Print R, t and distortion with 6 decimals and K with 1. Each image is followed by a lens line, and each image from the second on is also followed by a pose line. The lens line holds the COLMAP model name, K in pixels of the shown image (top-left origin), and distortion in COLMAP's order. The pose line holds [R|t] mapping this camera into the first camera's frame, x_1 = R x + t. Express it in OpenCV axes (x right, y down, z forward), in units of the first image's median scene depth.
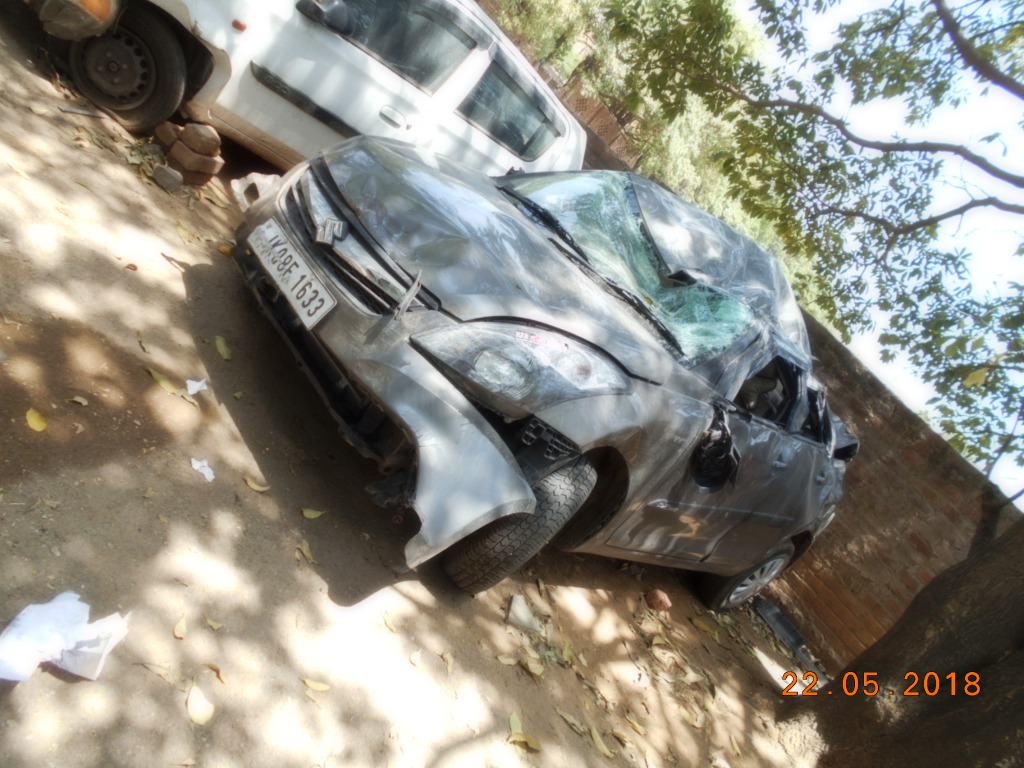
lens RADIAL K [[842.2, 0, 498.3], [0, 842.2, 381.4], [0, 0, 1]] dist [0.006082, 0.001921]
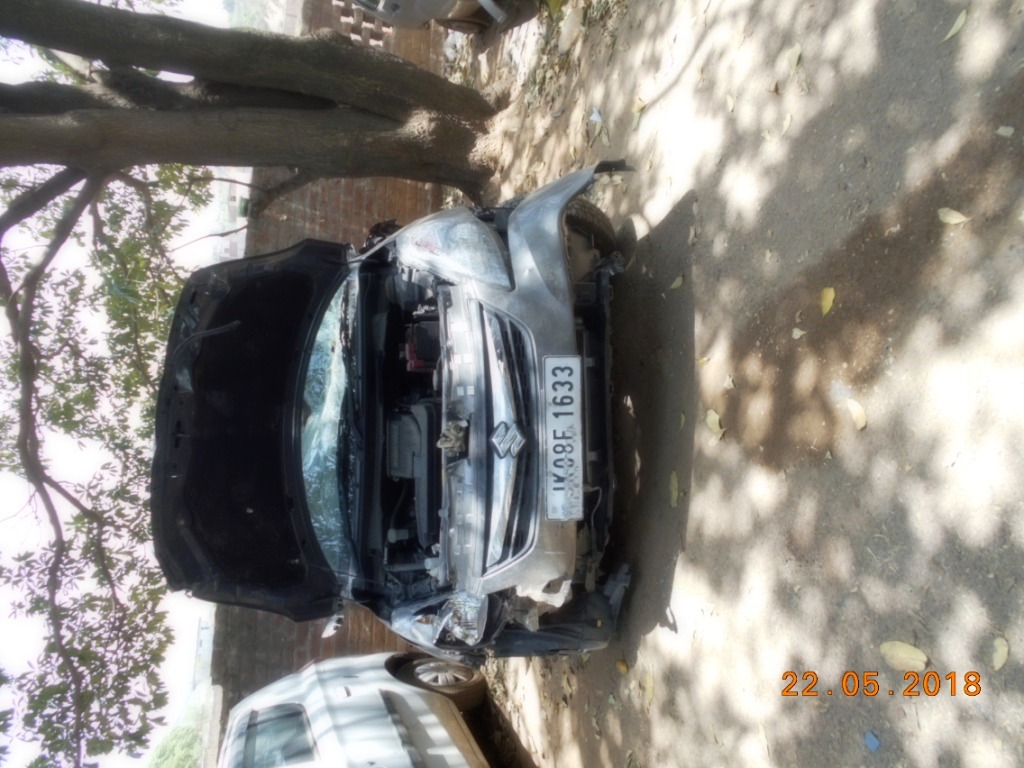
lens RADIAL K [[842.2, 0, 498.3], [0, 842.2, 381.4], [0, 0, 1]] dist [0.006082, 0.001921]
pose [[-0.769551, -0.509837, 0.384522, -0.536960], [0.638579, -0.611597, 0.467084, -0.607094], [-0.002964, 0.604992, 0.796226, 0.152100]]
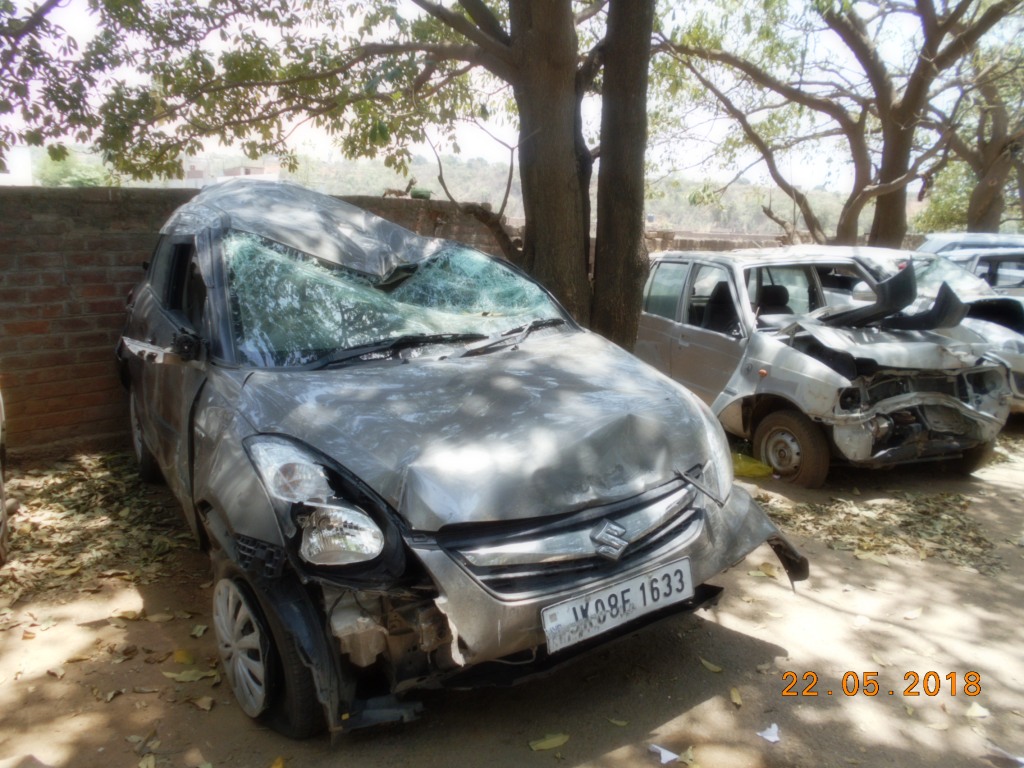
lens RADIAL K [[842.2, 0, 498.3], [0, 842.2, 381.4], [0, 0, 1]] dist [0.006082, 0.001921]
pose [[0.119540, -0.803343, 0.583396, -0.585620], [0.419838, 0.573388, 0.703536, -0.928727], [-0.899692, 0.160831, 0.405816, 0.715303]]
